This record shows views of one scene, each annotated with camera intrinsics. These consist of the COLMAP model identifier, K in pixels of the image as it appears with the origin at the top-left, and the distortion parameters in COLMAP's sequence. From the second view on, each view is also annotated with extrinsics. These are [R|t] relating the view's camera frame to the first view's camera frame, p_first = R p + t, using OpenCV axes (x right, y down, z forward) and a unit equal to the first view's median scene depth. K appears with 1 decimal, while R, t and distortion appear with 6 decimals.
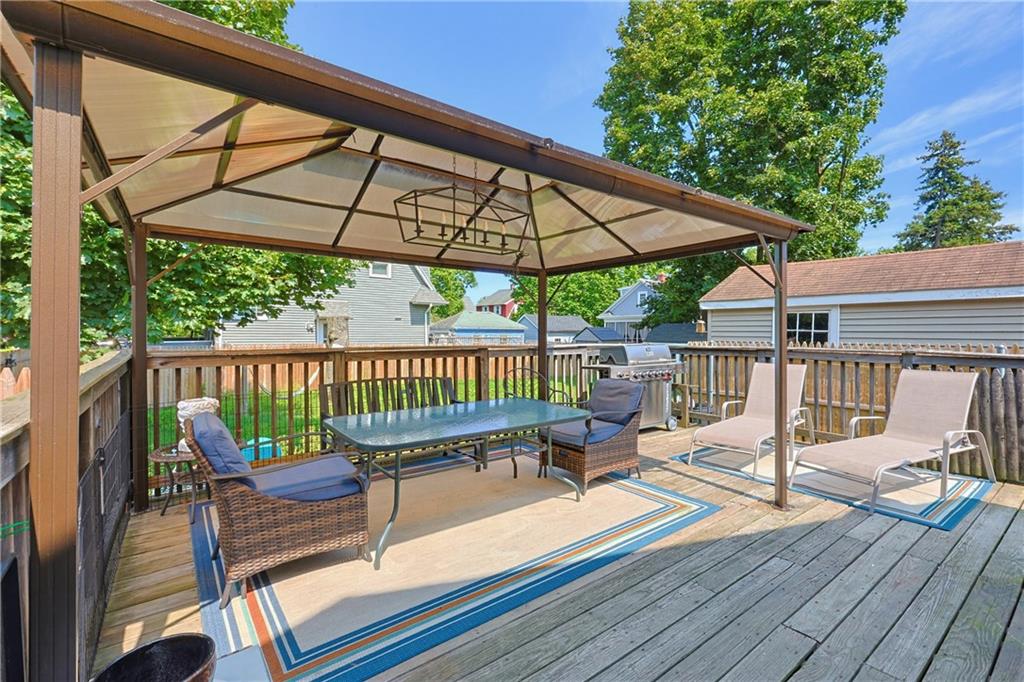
lens RADIAL K [[506.3, 0, 434.1], [0, 506.3, 338.4], [0, 0, 1]] dist [0.002497, 0.001147]
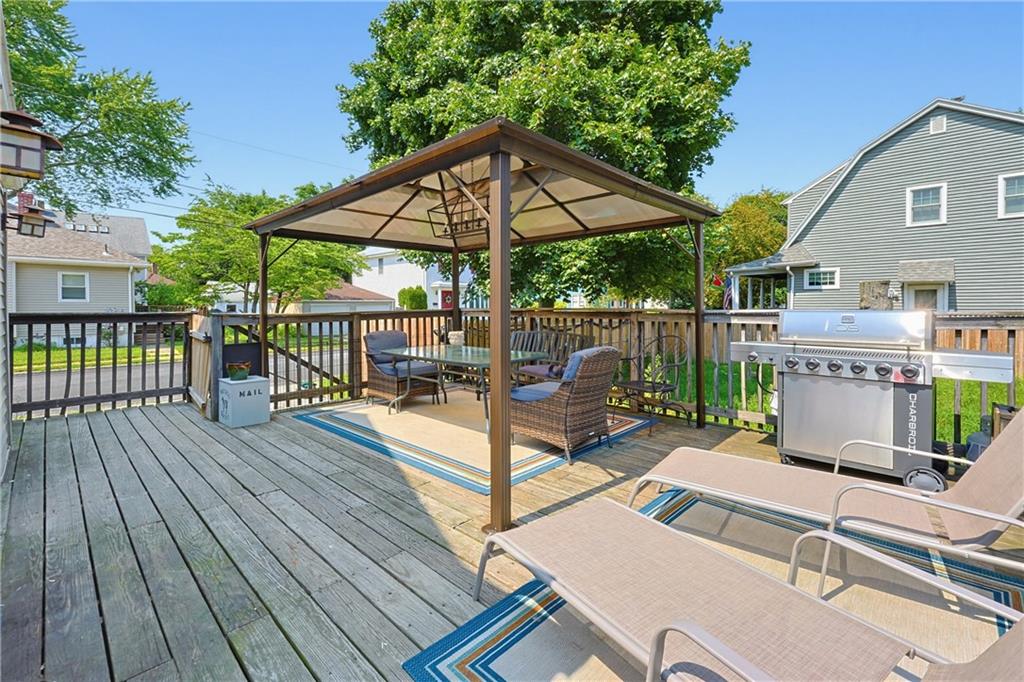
lens RADIAL K [[444.8, 0, 512.8], [0, 444.8, 309.4], [0, 0, 1]] dist [-0.000118, 0.000150]
pose [[0.156340, 0.002150, -0.987701, 1.477018], [-0.010592, 0.999944, 0.000500, 0.029024], [0.987646, 0.010383, 0.156354, 1.048269]]
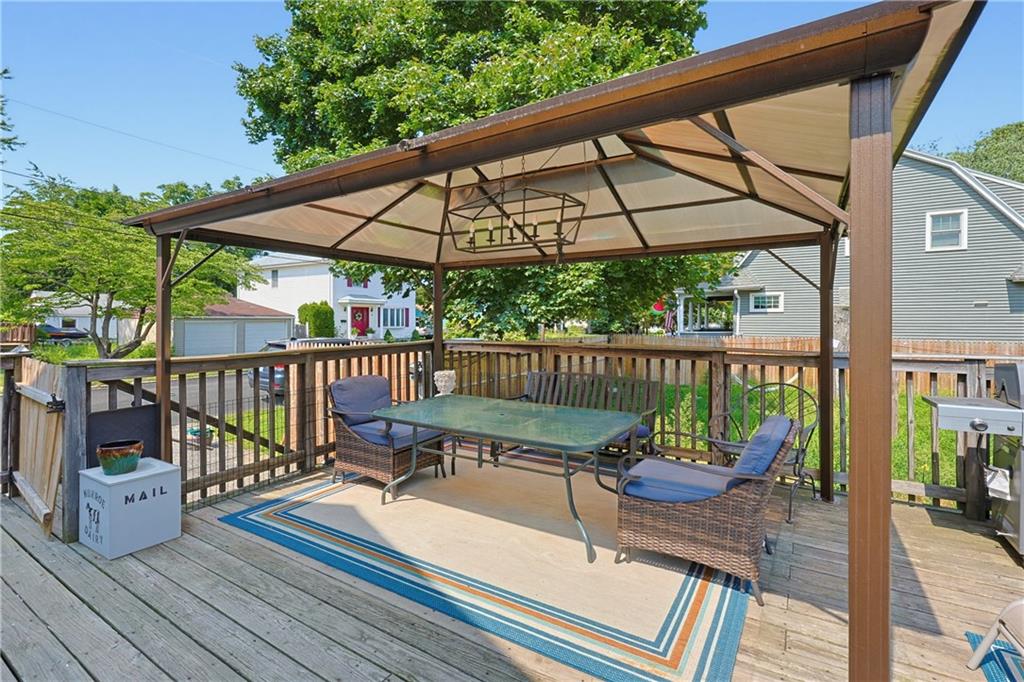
lens RADIAL K [[433.9, 0, 525.1], [0, 433.9, 323.2], [0, 0, 1]] dist [-0.006380, 0.000952]
pose [[0.395193, -0.000431, -0.918598, 0.972140], [-0.007125, 0.999968, -0.003534, -0.028927], [0.918571, 0.007942, 0.395177, 0.773928]]
